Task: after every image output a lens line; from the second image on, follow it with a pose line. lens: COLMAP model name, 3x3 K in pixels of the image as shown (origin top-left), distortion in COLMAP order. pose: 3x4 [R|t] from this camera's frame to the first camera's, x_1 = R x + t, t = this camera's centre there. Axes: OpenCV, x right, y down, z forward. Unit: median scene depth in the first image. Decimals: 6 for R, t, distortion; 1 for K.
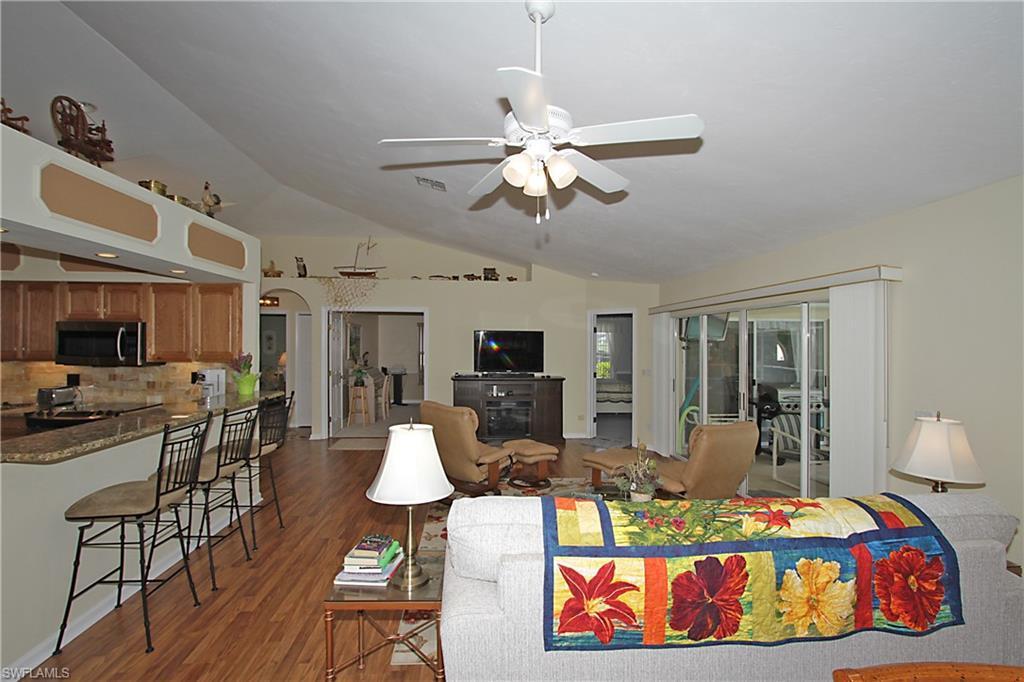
lens RADIAL K [[480.0, 0, 510.2], [0, 480.0, 340.6], [0, 0, 1]] dist [-0.003819, 0.000030]
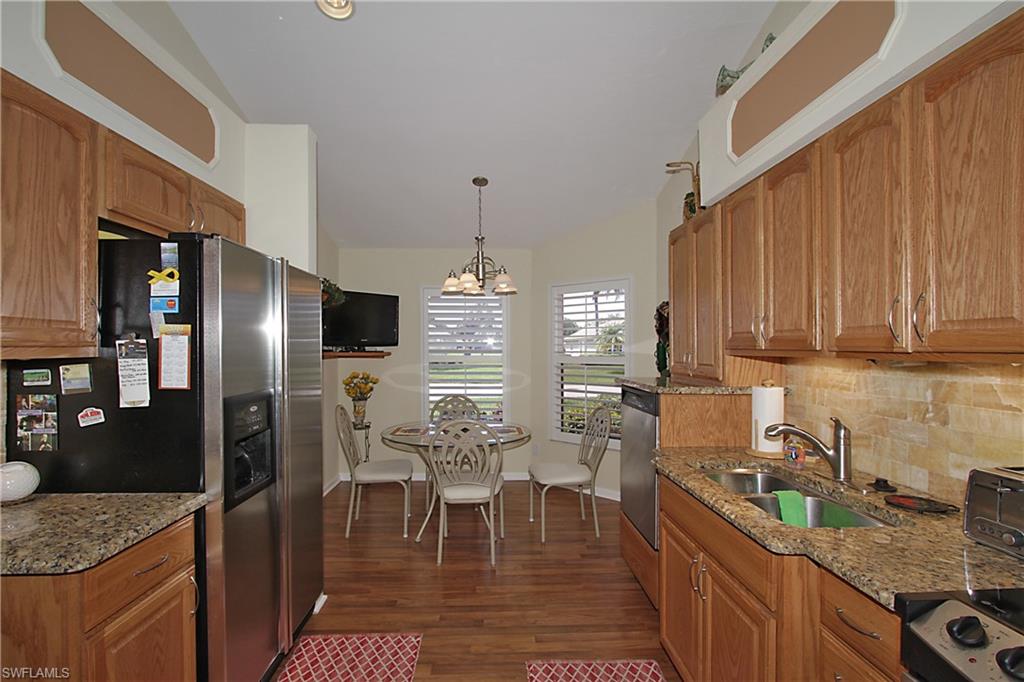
lens RADIAL K [[470.3, 0, 509.0], [0, 470.3, 344.9], [0, 0, 1]] dist [-0.004867, -0.000231]
pose [[-0.025750, -0.011939, -0.999597, -0.684026], [0.004760, 0.999916, -0.012065, 0.033103], [0.999657, -0.005069, -0.025691, 0.712613]]
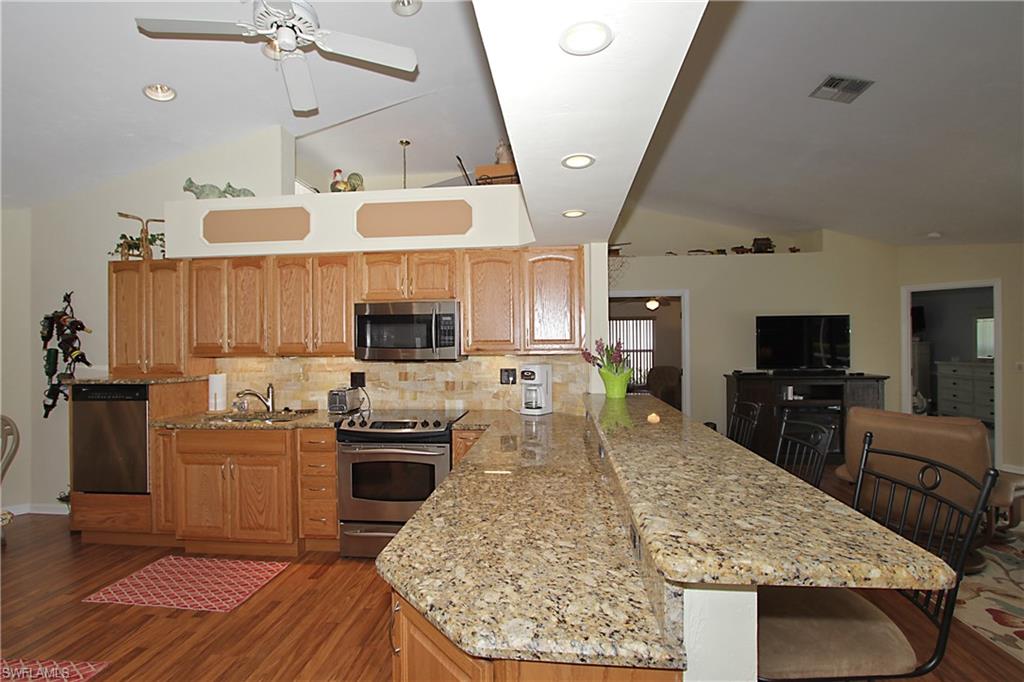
lens RADIAL K [[480.0, 0, 510.2], [0, 480.0, 340.6], [0, 0, 1]] dist [-0.003819, 0.000030]
pose [[0.987895, -0.018387, -0.154031, -0.535901], [0.017314, 0.999816, -0.008304, 0.027889], [0.154155, 0.005536, 0.988031, 0.252672]]
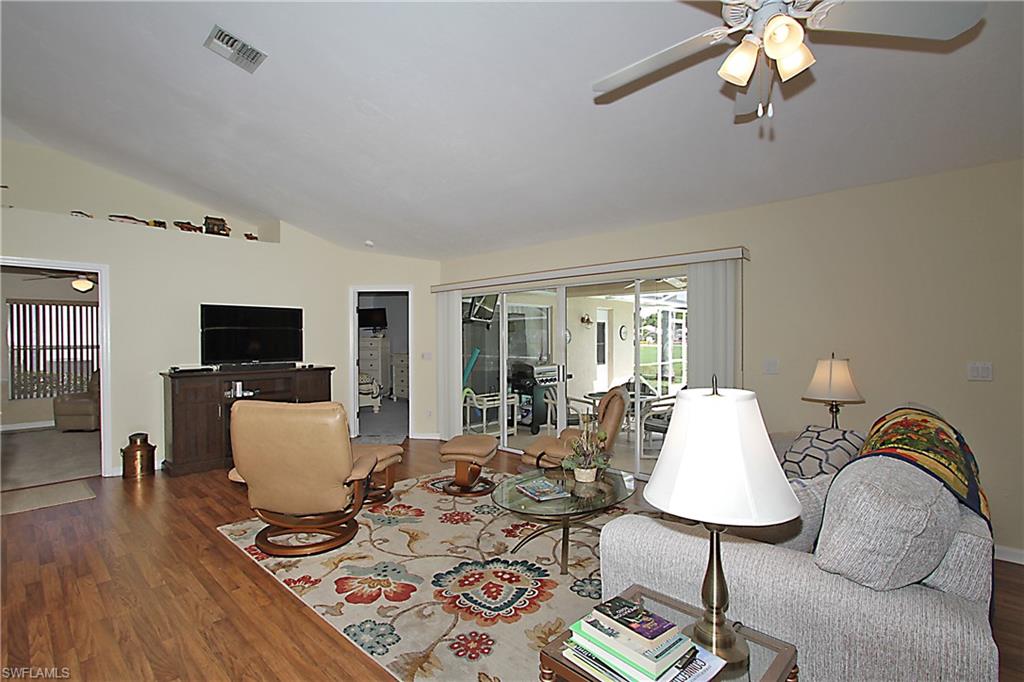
lens RADIAL K [[480.0, 0, 510.2], [0, 480.0, 340.6], [0, 0, 1]] dist [-0.003819, 0.000030]
pose [[0.733599, -0.012848, 0.679461, -0.329414], [0.009909, 0.999917, 0.008209, 0.045110], [-0.679510, 0.000711, 0.733666, 0.304595]]
